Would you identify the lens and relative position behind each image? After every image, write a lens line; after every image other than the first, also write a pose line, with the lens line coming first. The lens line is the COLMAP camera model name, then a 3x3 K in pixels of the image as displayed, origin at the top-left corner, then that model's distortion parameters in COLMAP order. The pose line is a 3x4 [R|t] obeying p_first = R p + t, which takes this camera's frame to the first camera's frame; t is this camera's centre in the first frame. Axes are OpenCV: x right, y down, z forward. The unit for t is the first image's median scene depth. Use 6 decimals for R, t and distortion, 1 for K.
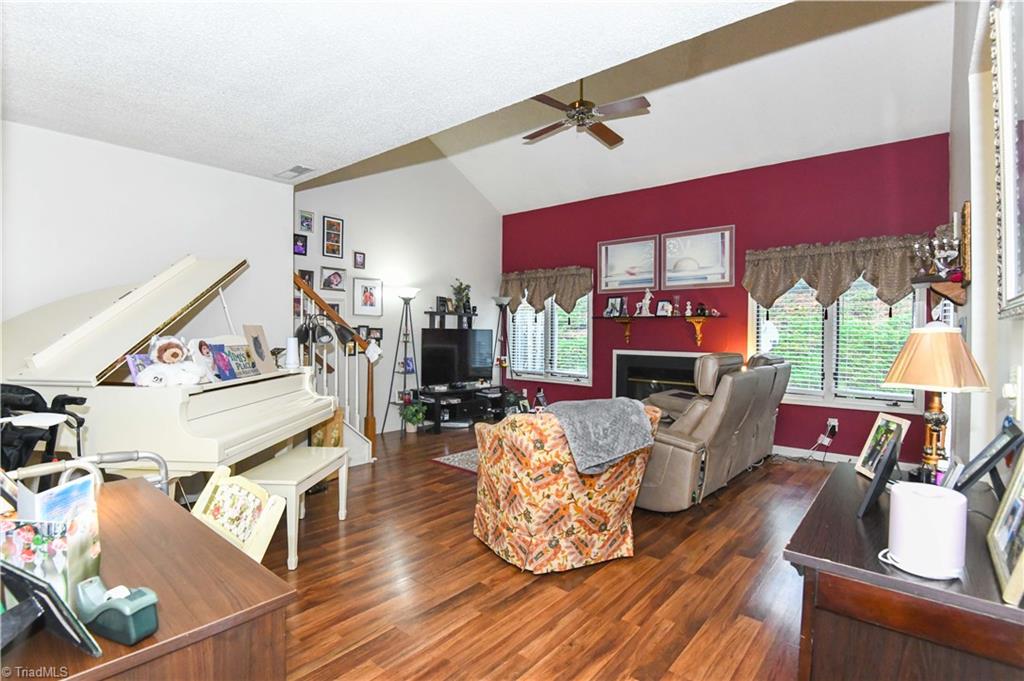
lens RADIAL K [[492.6, 0, 511.7], [0, 492.6, 334.6], [0, 0, 1]] dist [-0.000265, -0.000147]
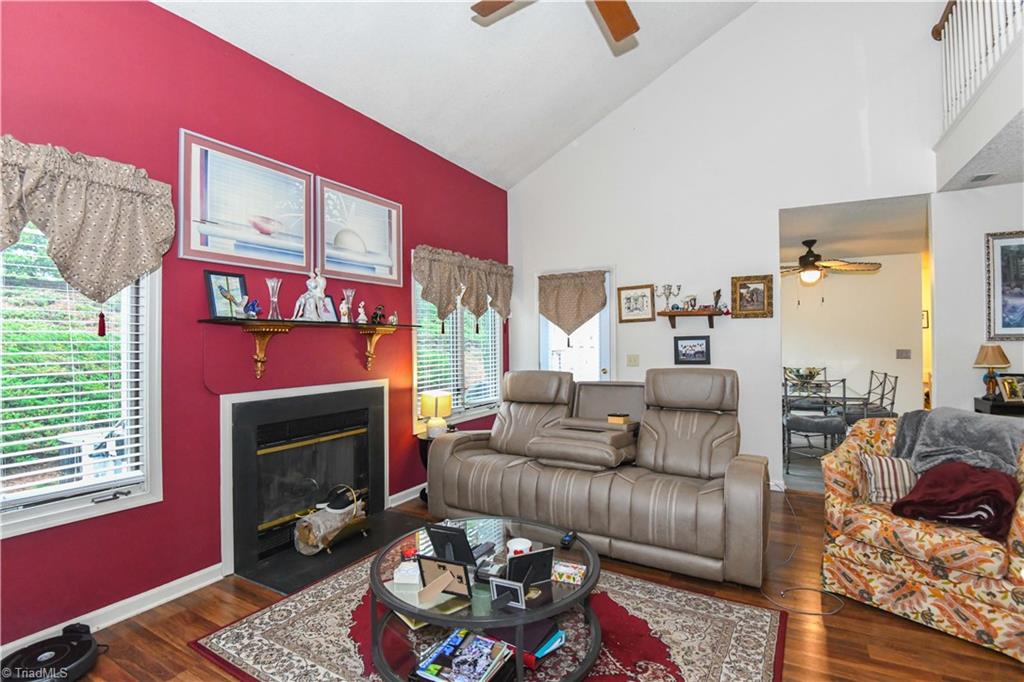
lens RADIAL K [[492.6, 0, 513.0], [0, 492.6, 338.1], [0, 0, 1]] dist [-0.000265, -0.000147]
pose [[-0.196548, -0.002074, 0.980492, -0.279649], [0.010060, 0.999941, 0.004132, -0.019382], [-0.980443, 0.010676, -0.196516, 0.873332]]
